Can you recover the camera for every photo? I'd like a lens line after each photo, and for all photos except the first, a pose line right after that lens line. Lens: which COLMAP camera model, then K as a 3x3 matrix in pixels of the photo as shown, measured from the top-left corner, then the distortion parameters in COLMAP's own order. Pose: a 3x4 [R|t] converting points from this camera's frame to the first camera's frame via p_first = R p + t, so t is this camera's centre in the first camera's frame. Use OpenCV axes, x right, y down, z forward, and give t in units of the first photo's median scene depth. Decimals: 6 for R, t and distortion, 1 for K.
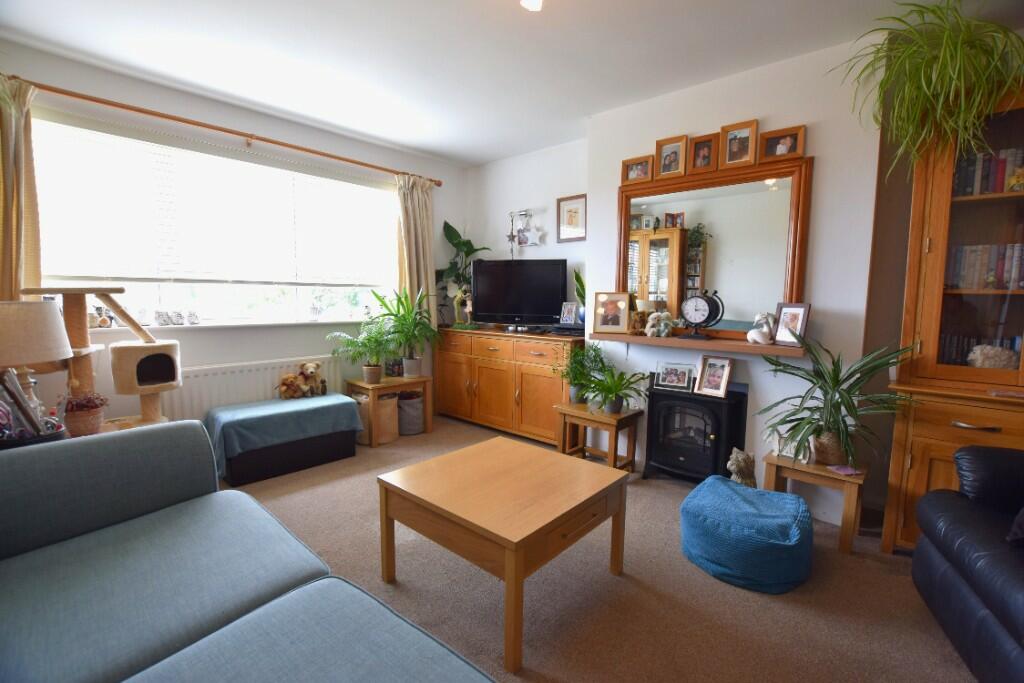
lens RADIAL K [[452.5, 0, 510.7], [0, 452.5, 345.2], [0, 0, 1]] dist [-0.039341, 0.007378]
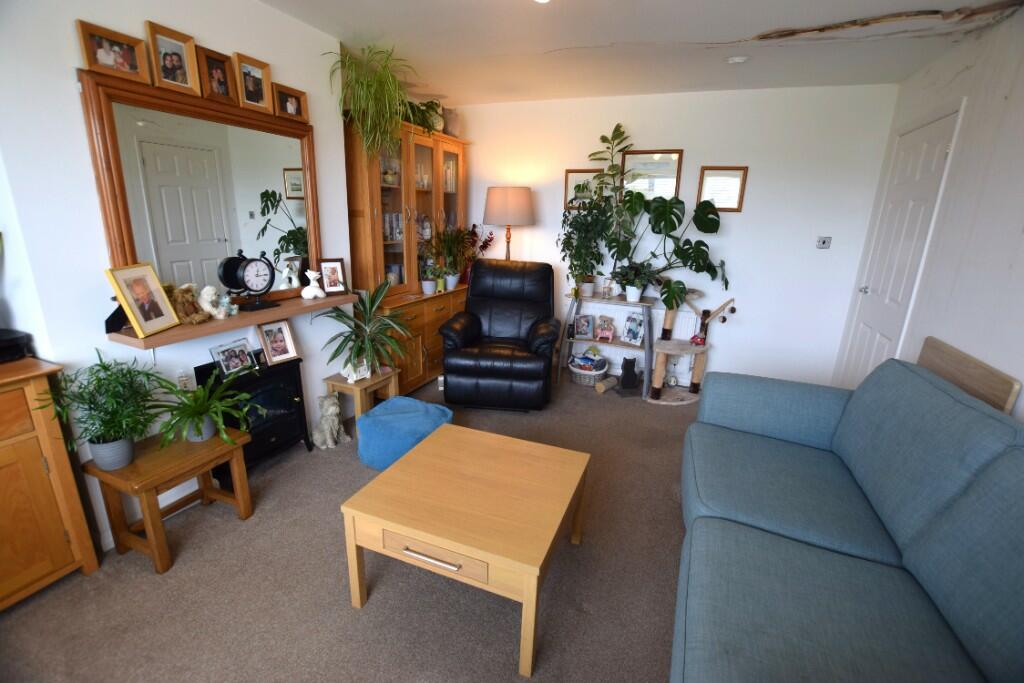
lens RADIAL K [[452.5, 0, 510.7], [0, 452.5, 345.2], [0, 0, 1]] dist [-0.039341, 0.007378]
pose [[-0.333375, -0.278038, 0.900864, -0.563265], [0.062729, 0.946867, 0.315449, -0.191063], [-0.940705, 0.161674, -0.298221, 0.813648]]
